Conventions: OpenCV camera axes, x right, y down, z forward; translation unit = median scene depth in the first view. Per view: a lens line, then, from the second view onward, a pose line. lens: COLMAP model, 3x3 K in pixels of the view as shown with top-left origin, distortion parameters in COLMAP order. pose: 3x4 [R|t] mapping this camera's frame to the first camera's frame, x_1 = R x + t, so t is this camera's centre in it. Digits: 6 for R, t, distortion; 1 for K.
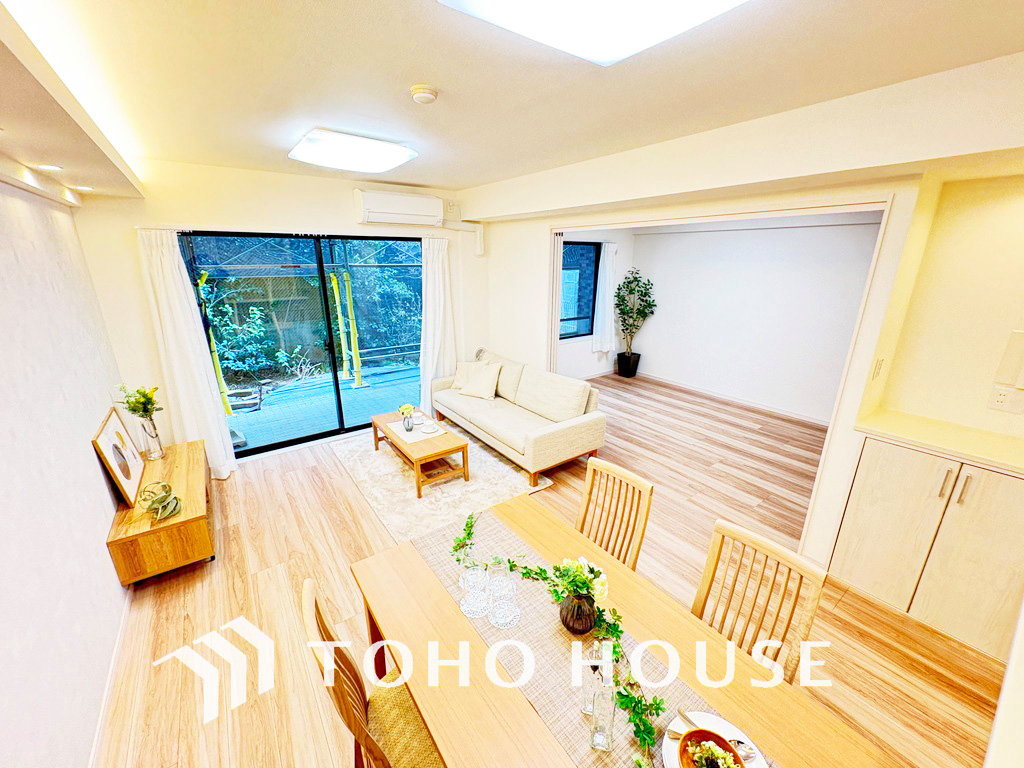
lens RADIAL K [[406.2, 0, 509.9], [0, 406.2, 384.0], [0, 0, 1]] dist [-0.001890, 0.000465]
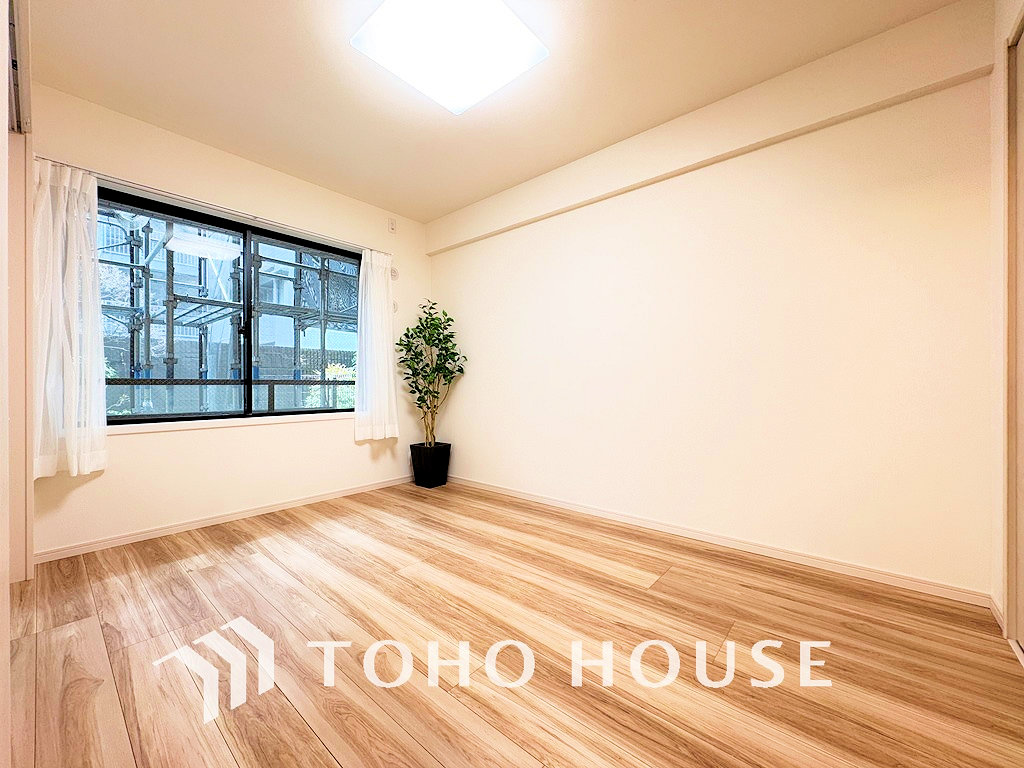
lens RADIAL K [[406.2, 0, 509.9], [0, 406.2, 384.0], [0, 0, 1]] dist [-0.001890, 0.000465]
pose [[0.974080, -0.004764, 0.226153, 0.293494], [0.072154, 0.954095, -0.290683, 0.019618], [-0.214386, 0.299467, 0.929709, 0.453803]]
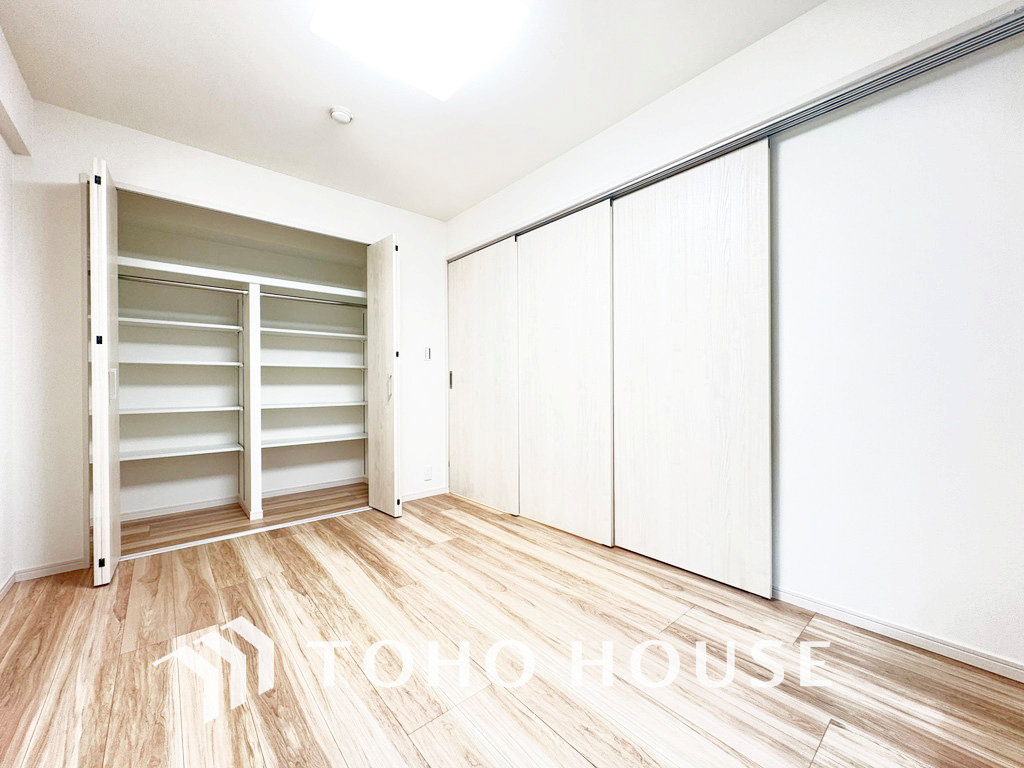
lens RADIAL K [[406.2, 0, 509.9], [0, 406.2, 384.0], [0, 0, 1]] dist [-0.001890, 0.000465]
pose [[-0.996938, 0.005776, -0.077983, 0.282221], [-0.017659, 0.954877, 0.296478, -0.158959], [0.076177, 0.296947, -0.951851, 0.988086]]
